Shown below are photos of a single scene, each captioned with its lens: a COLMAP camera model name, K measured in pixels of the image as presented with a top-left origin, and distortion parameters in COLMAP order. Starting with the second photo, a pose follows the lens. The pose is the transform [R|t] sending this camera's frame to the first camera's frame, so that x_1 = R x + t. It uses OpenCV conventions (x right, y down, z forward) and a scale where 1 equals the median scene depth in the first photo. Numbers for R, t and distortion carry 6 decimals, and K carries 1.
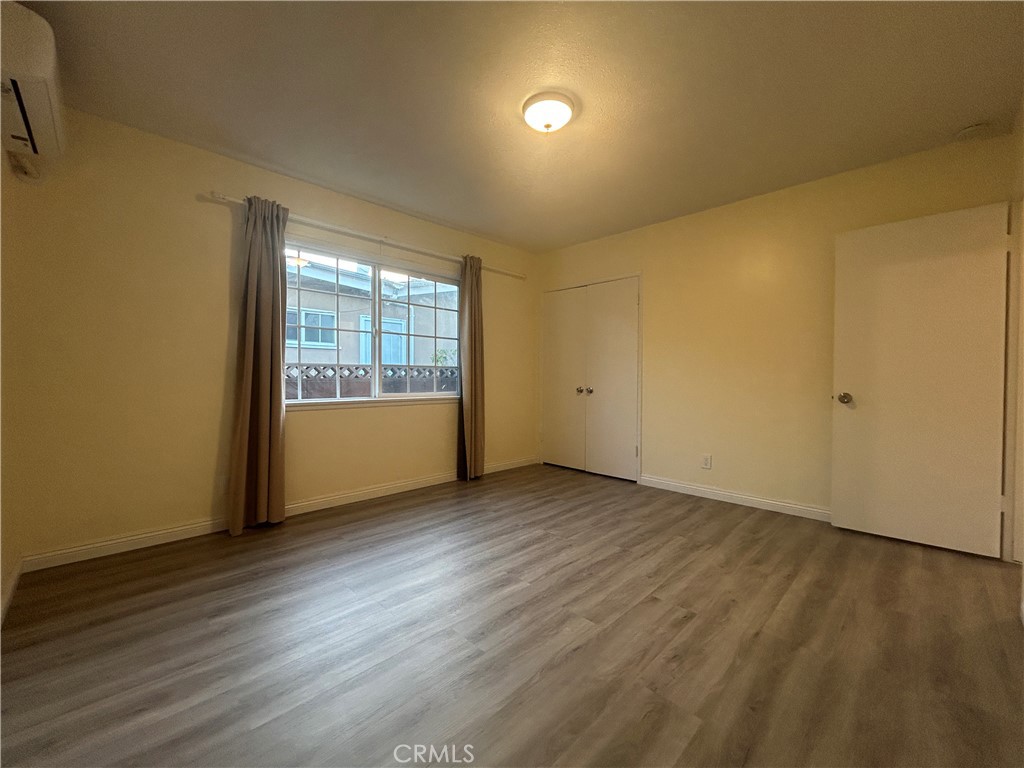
lens RADIAL K [[415.1, 0, 509.6], [0, 415.1, 382.5], [0, 0, 1]] dist [-0.000973, 0.001446]
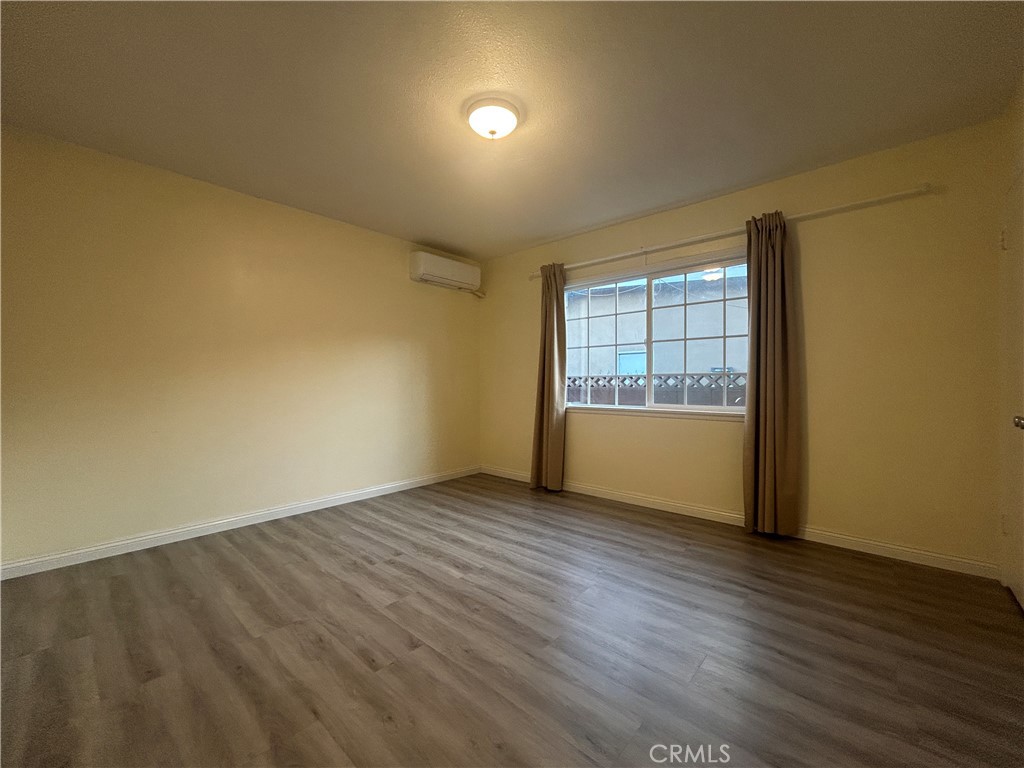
lens RADIAL K [[415.1, 0, 511.5], [0, 415.1, 378.8], [0, 0, 1]] dist [-0.000973, 0.001446]
pose [[0.053635, -0.013913, -0.998464, 0.844957], [-0.012424, 0.999816, -0.014599, -0.016859], [0.998483, 0.013188, 0.053452, 0.786872]]
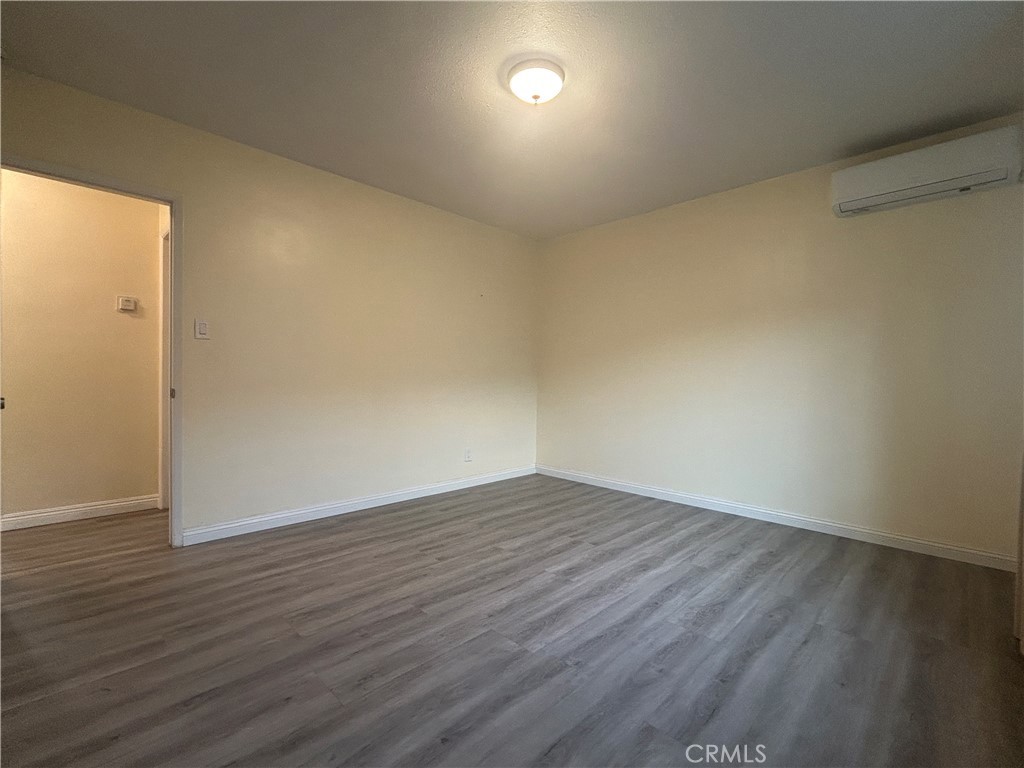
lens RADIAL K [[451.1, 0, 509.9], [0, 451.1, 385.6], [0, 0, 1]] dist [-0.002113, -0.000037]
pose [[-0.999814, -0.018520, -0.005340, 0.112974], [-0.018681, 0.999320, 0.031803, -0.016426], [0.004747, 0.031897, -0.999480, 1.569815]]
